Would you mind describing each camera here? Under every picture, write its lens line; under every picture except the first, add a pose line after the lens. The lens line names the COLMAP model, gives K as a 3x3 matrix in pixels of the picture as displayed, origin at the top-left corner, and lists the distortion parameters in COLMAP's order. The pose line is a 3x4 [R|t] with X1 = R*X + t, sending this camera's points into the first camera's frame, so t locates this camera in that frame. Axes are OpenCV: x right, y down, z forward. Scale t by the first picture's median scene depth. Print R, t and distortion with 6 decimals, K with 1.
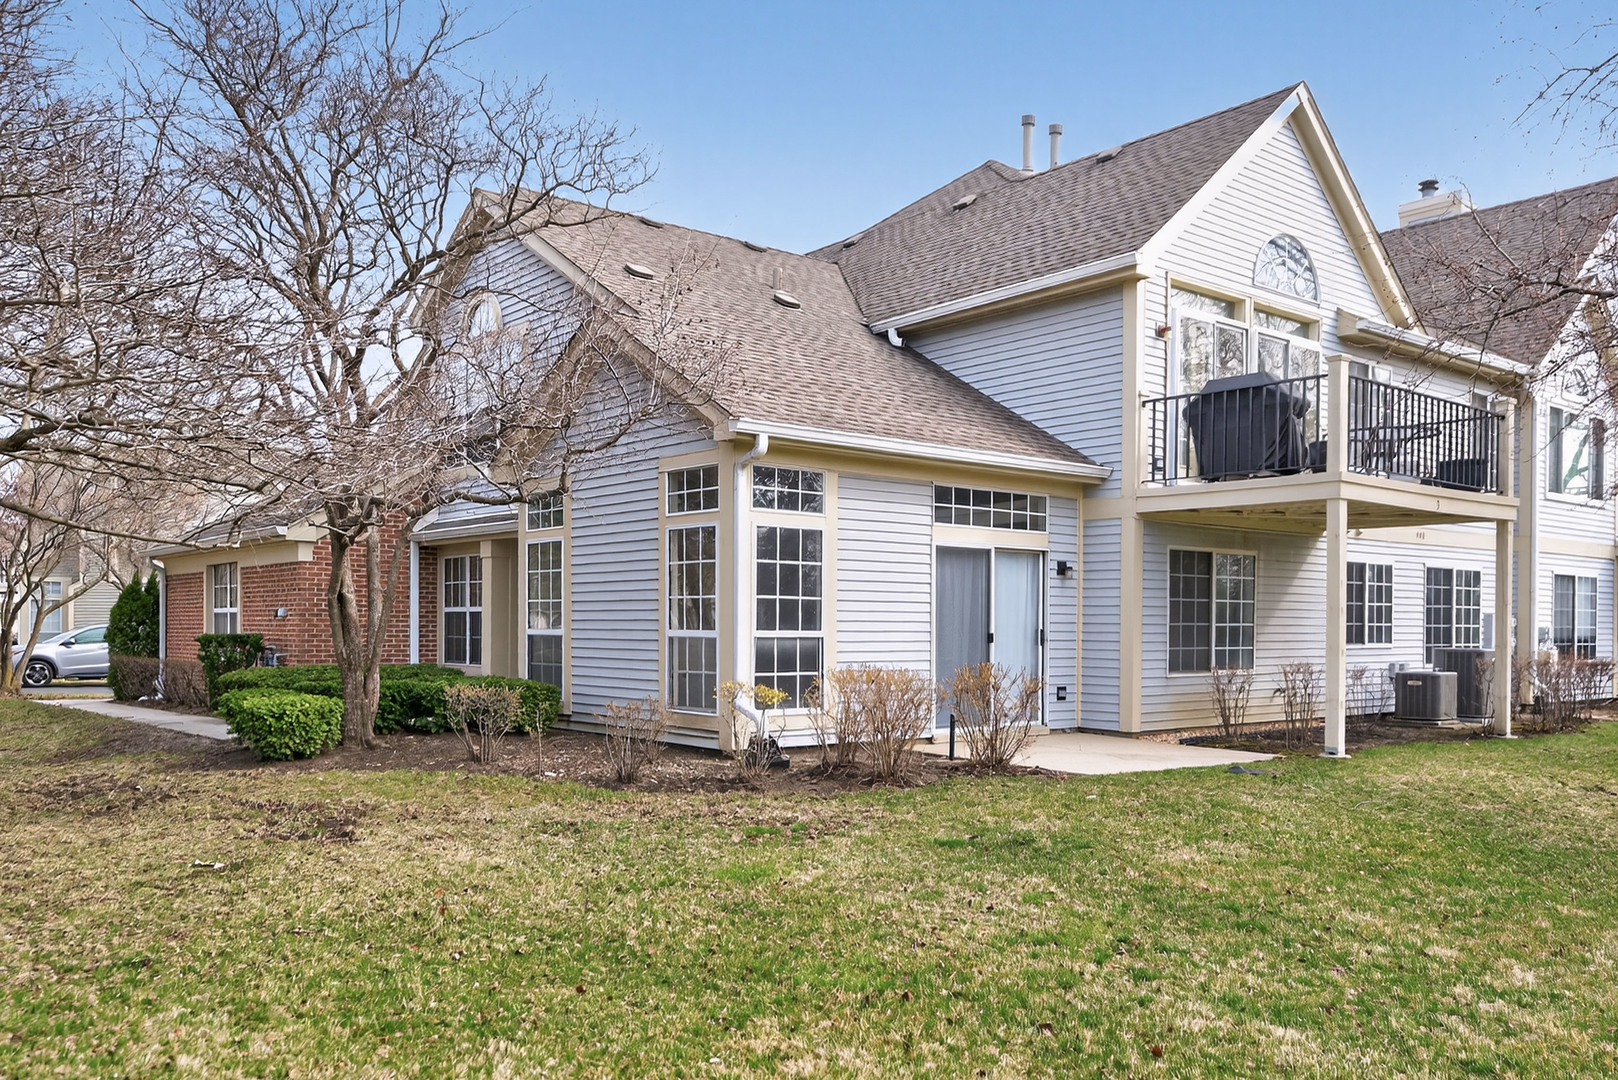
lens RADIAL K [[663.5, 0, 815.8], [0, 663.5, 557.7], [0, 0, 1]] dist [-0.000392, 0.000817]
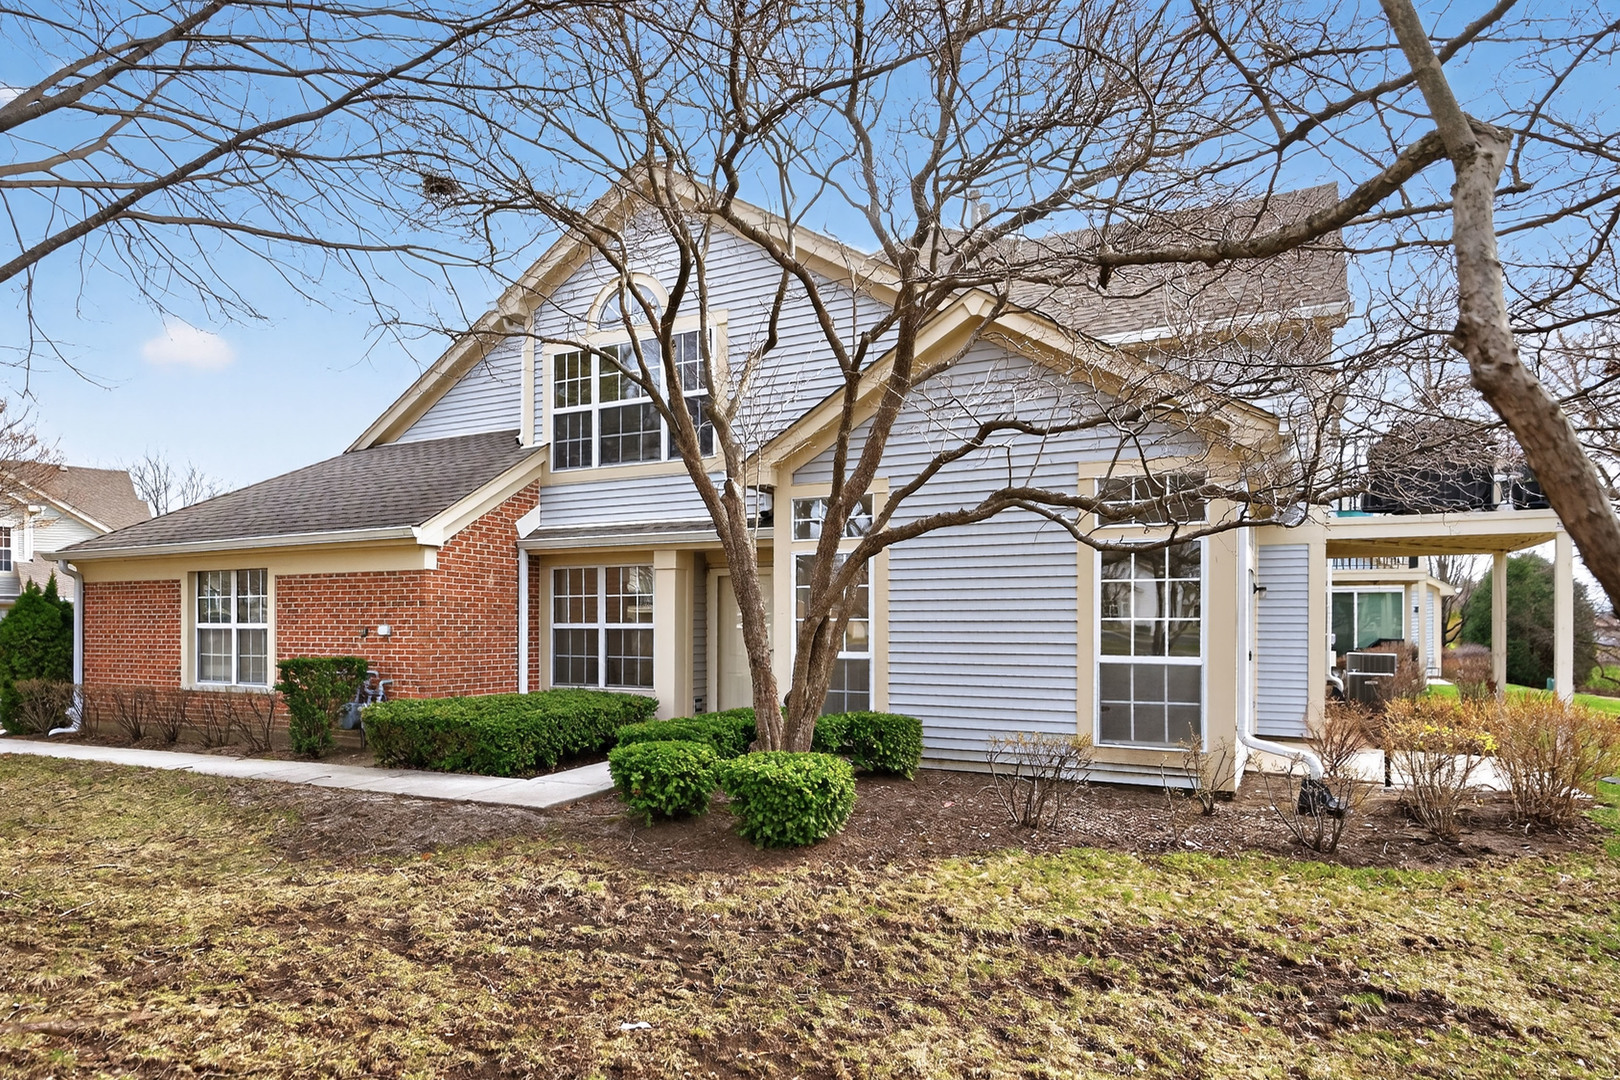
lens RADIAL K [[664.3, 0, 816.8], [0, 664.3, 557.7], [0, 0, 1]] dist [-0.000392, 0.000817]
pose [[0.988680, 0.003407, 0.149998, -0.688105], [-0.003526, 0.999994, 0.000525, -0.018379], [-0.149995, -0.001048, 0.988686, 0.176976]]
